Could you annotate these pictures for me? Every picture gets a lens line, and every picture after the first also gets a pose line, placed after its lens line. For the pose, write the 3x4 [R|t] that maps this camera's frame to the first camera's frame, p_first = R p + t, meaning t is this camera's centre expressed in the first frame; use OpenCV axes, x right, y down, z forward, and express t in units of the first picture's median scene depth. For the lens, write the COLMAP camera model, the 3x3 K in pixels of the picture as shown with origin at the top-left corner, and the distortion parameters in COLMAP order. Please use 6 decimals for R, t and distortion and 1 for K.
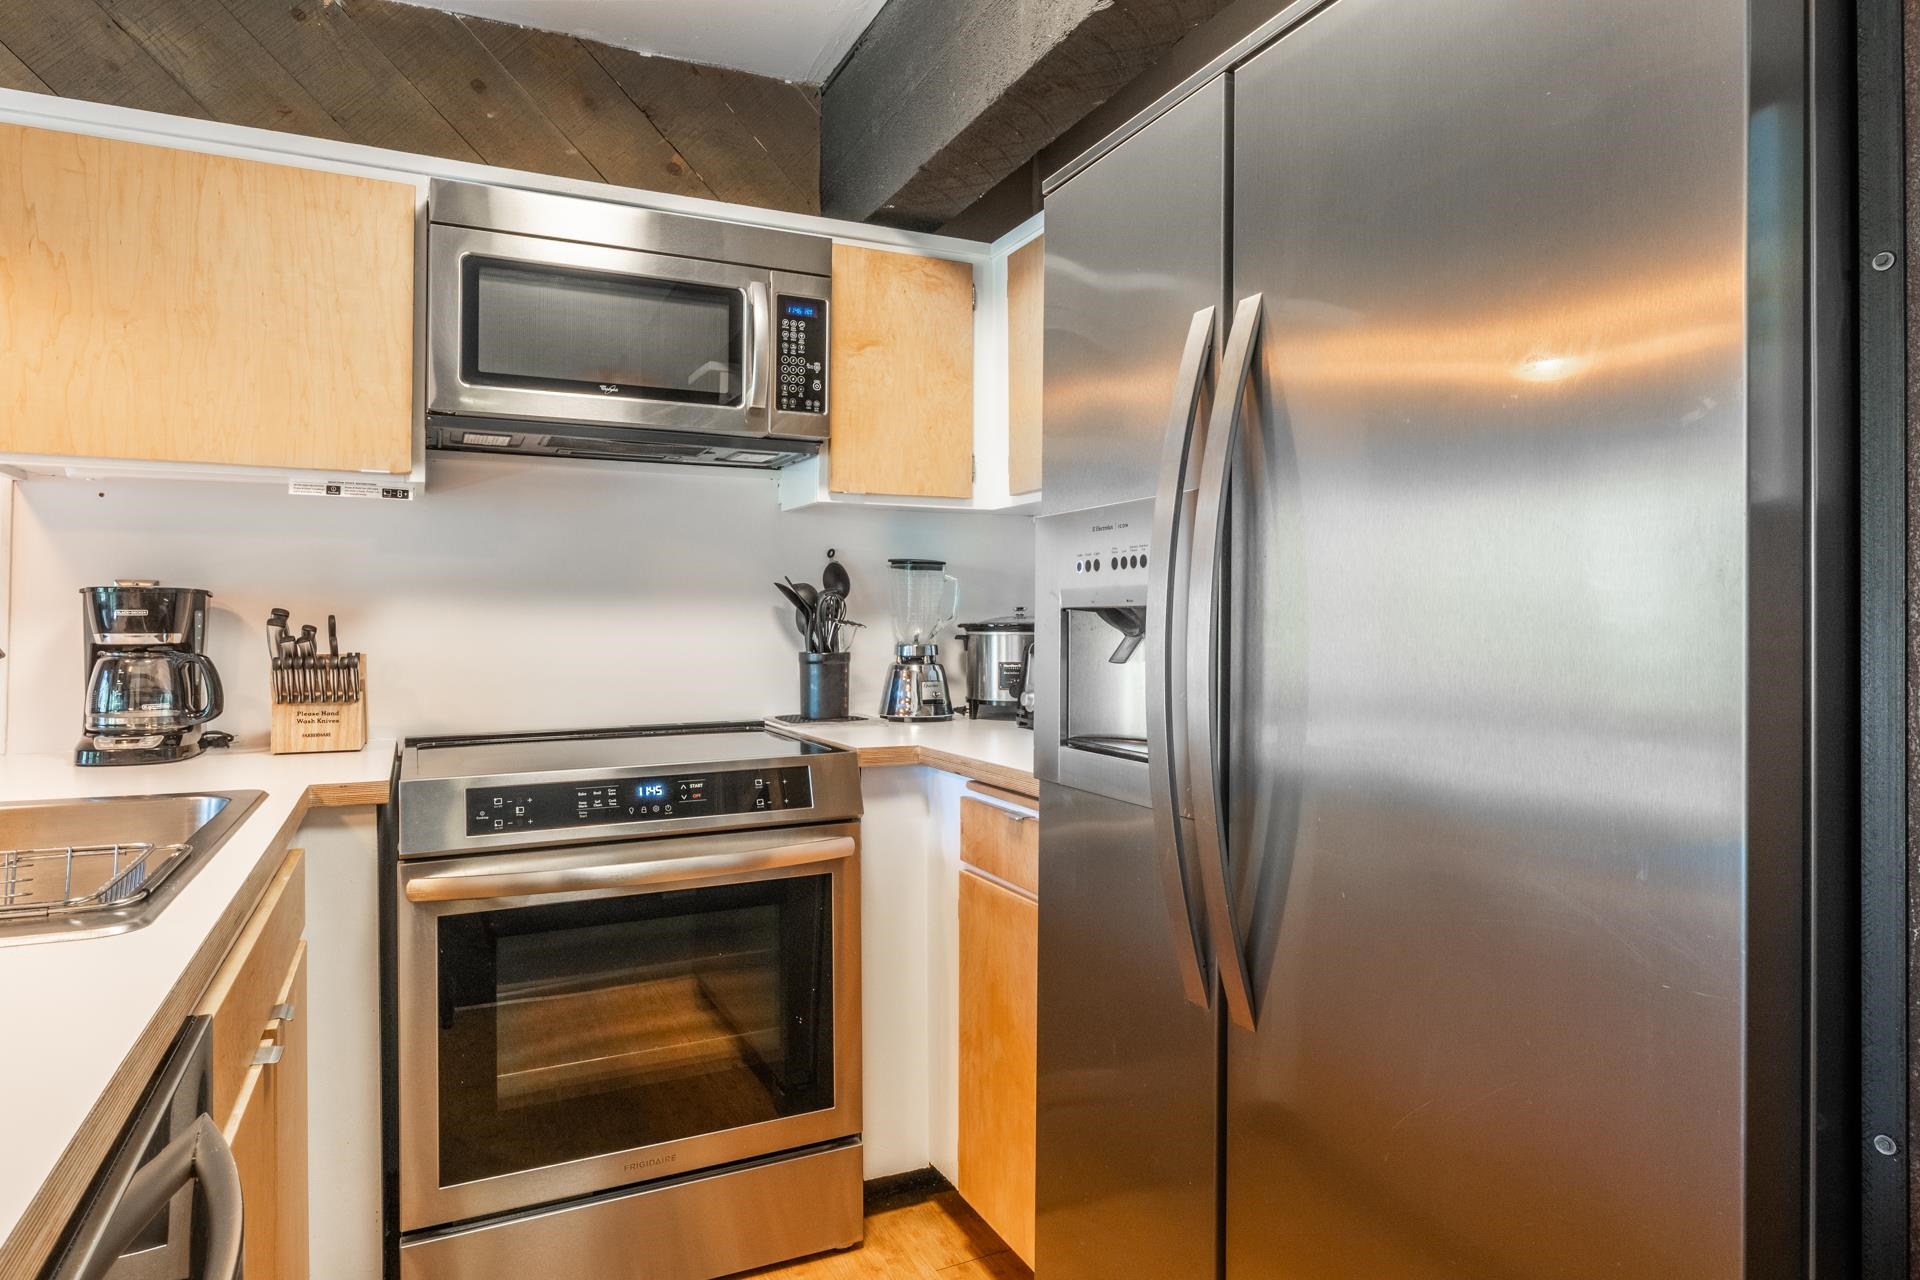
lens RADIAL K [[1111.2, 0, 953.6], [0, 1111.2, 610.0], [0, 0, 1]] dist [0.001666, -0.001609]
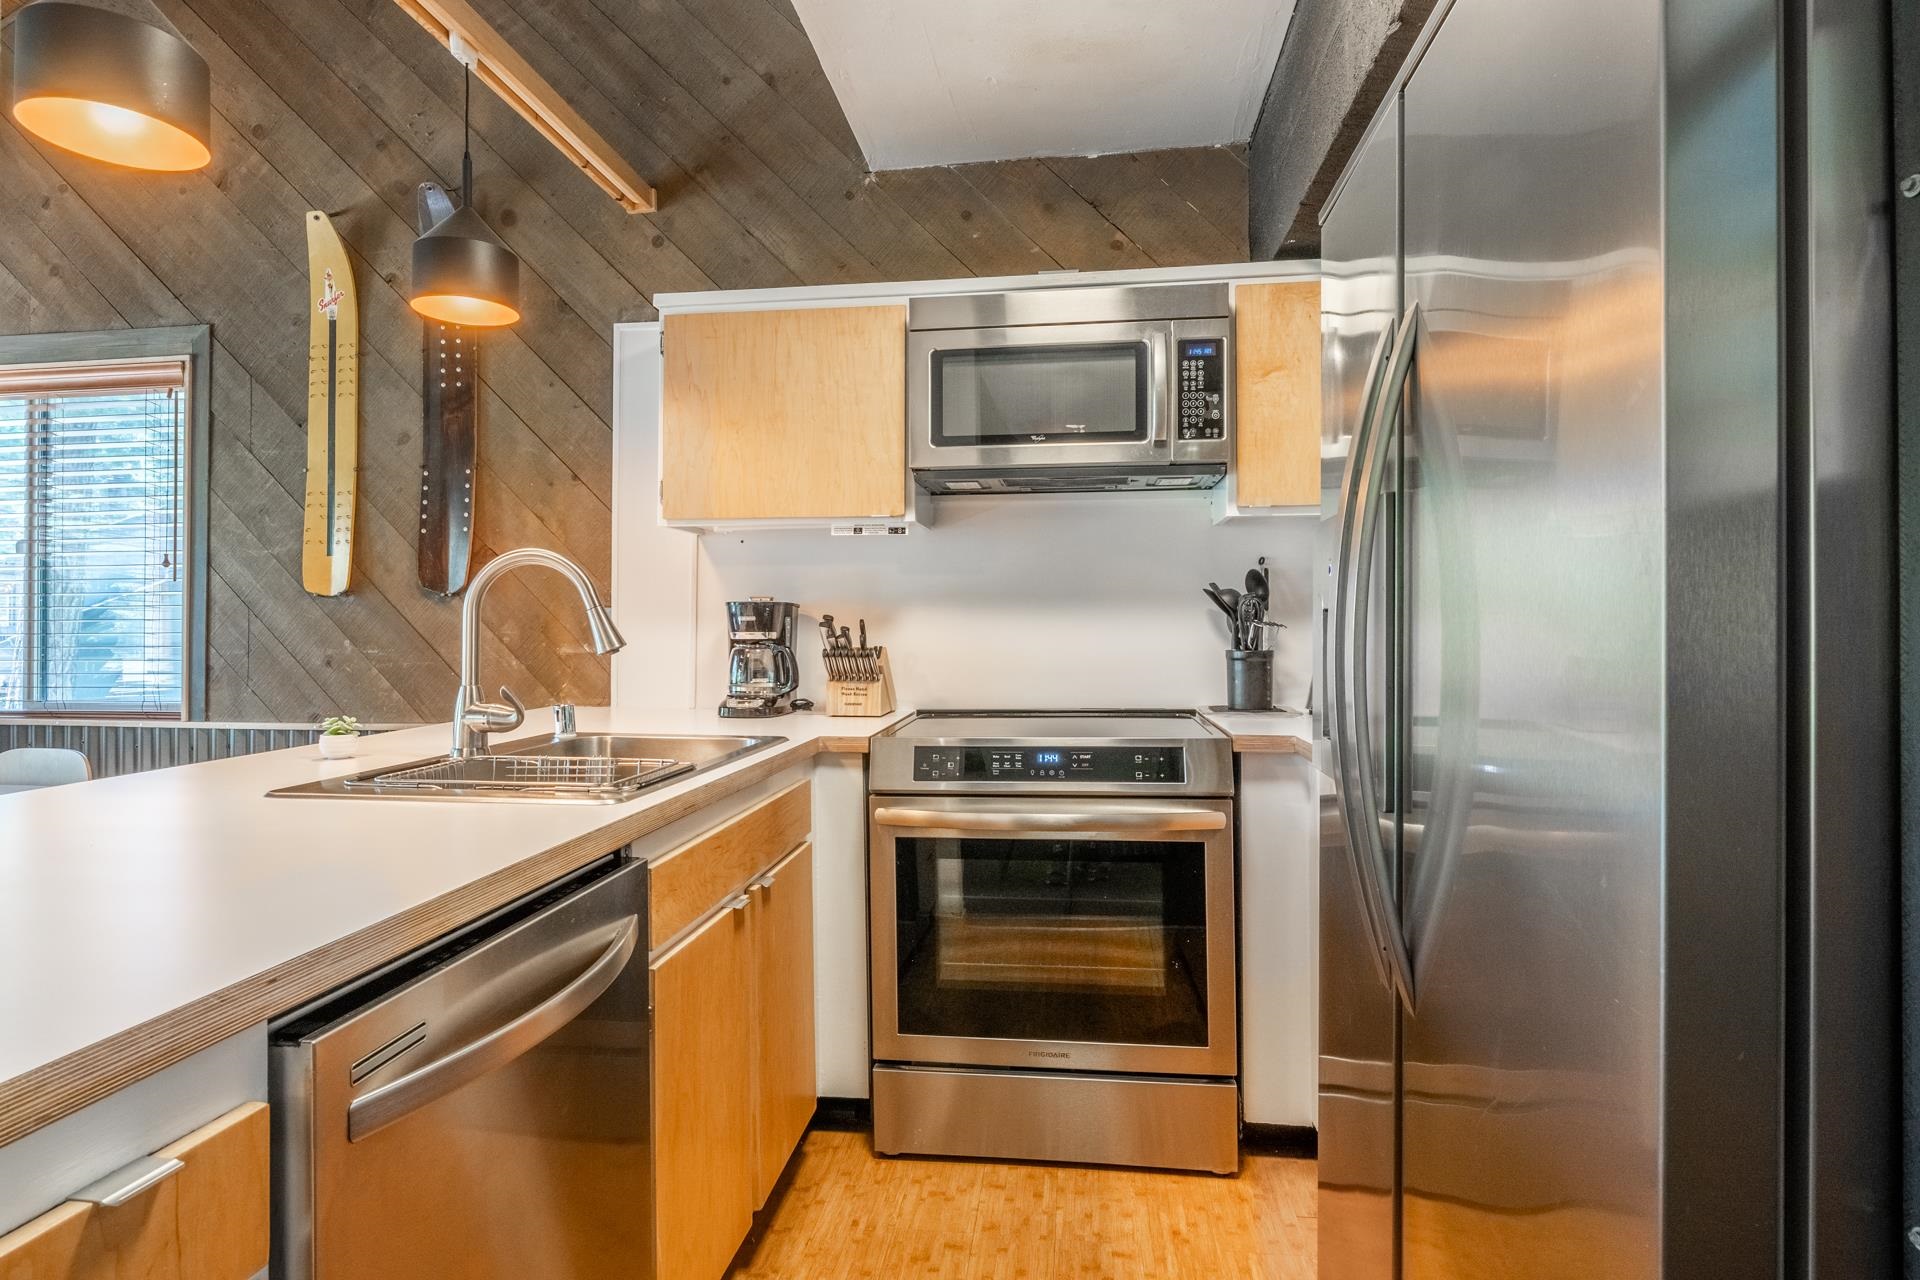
lens RADIAL K [[1007.3, 0, 958.0], [0, 1007.3, 613.0], [0, 0, 1]] dist [-0.000960, -0.000193]
pose [[0.842972, -0.009082, -0.537881, 0.225975], [0.008845, 0.999956, -0.003022, 0.001615], [0.537885, -0.002210, 0.843015, -0.009967]]
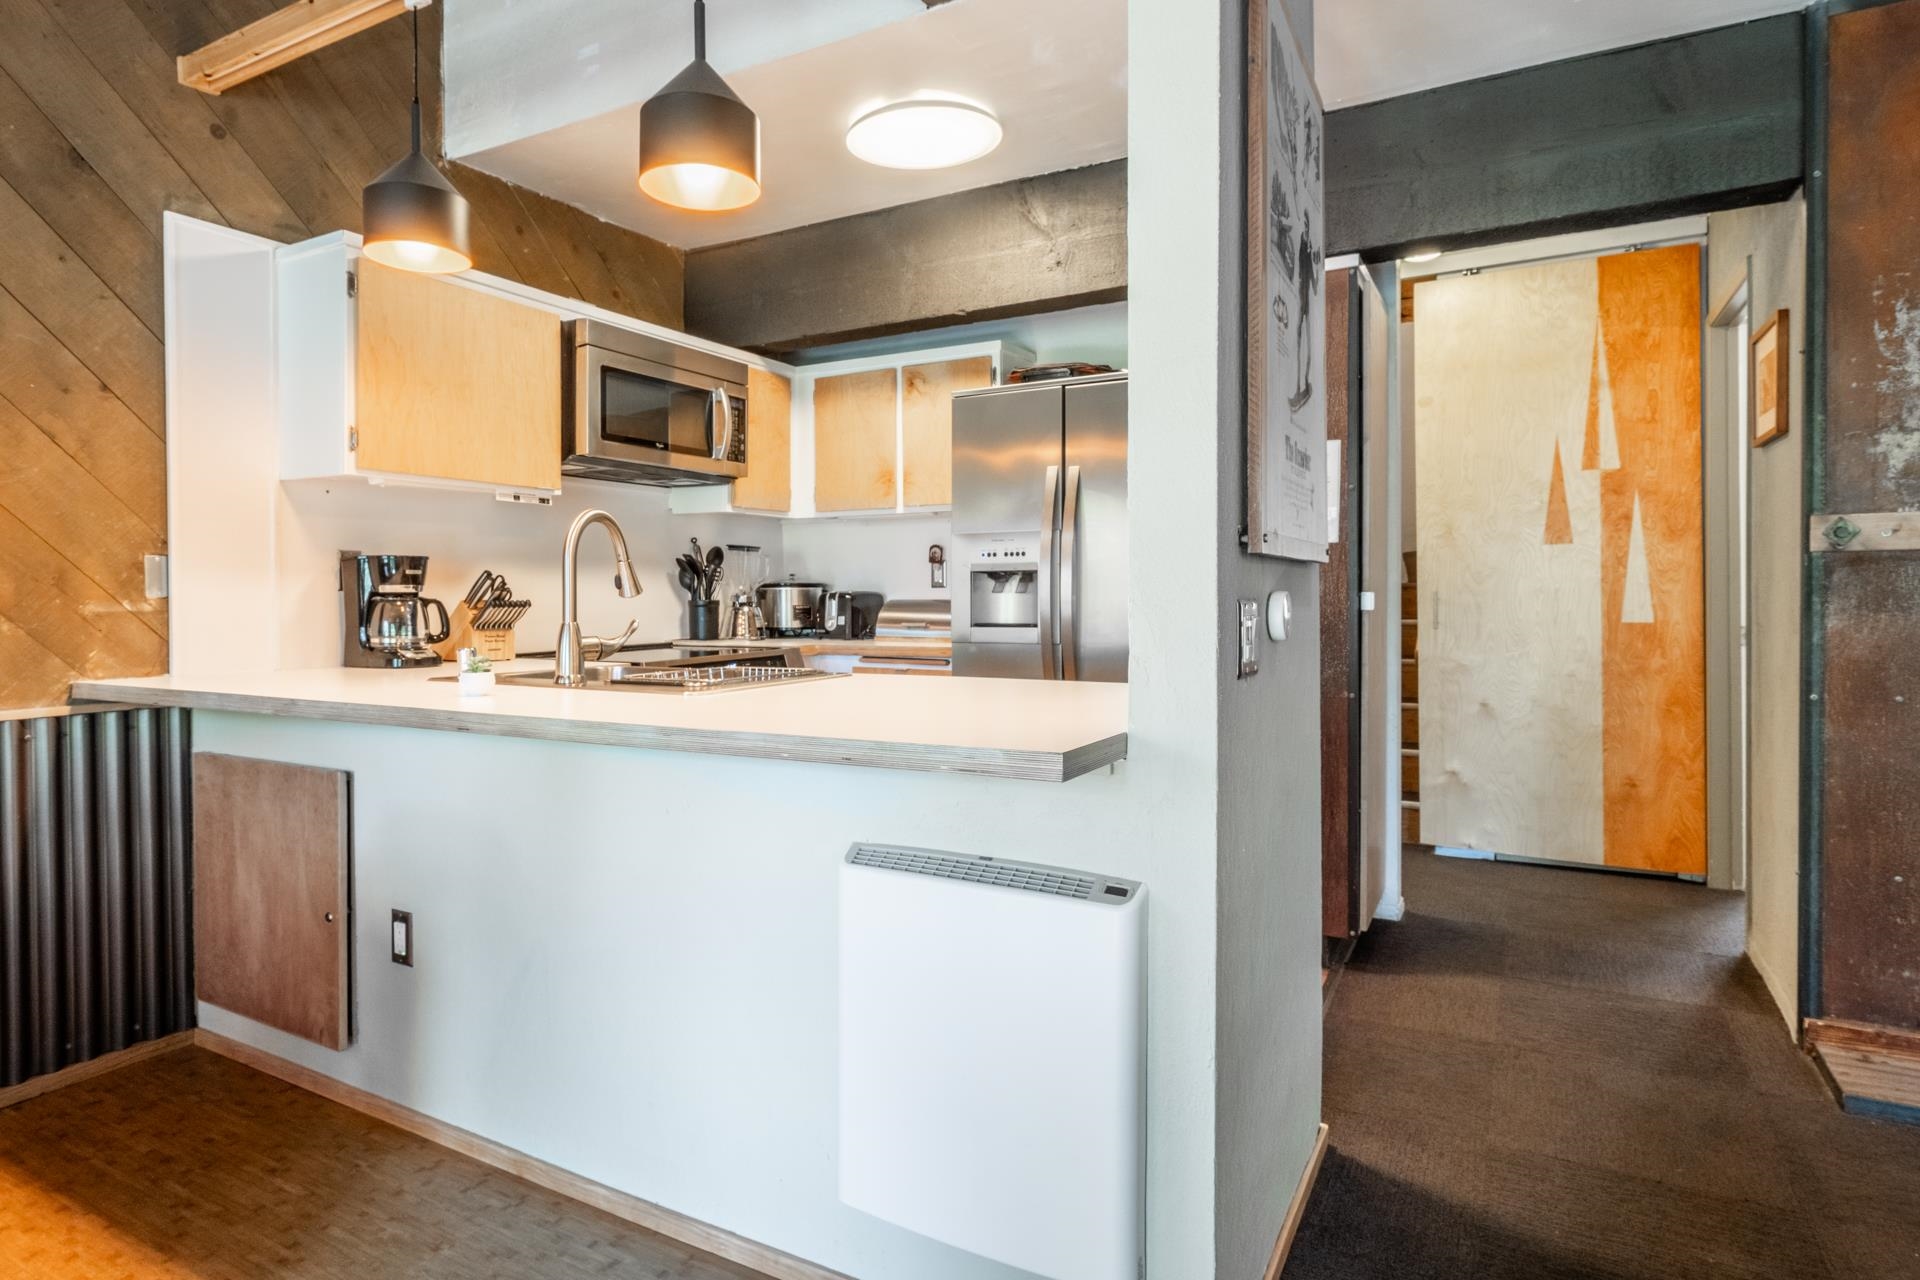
lens RADIAL K [[1016.4, 0, 961.4], [0, 1016.4, 598.1], [0, 0, 1]] dist [0.027052, 0.000036]
pose [[0.808763, -0.009599, 0.588056, -0.874022], [0.002024, 0.999906, 0.013537, 0.019410], [-0.588131, -0.009758, 0.808707, -0.573920]]
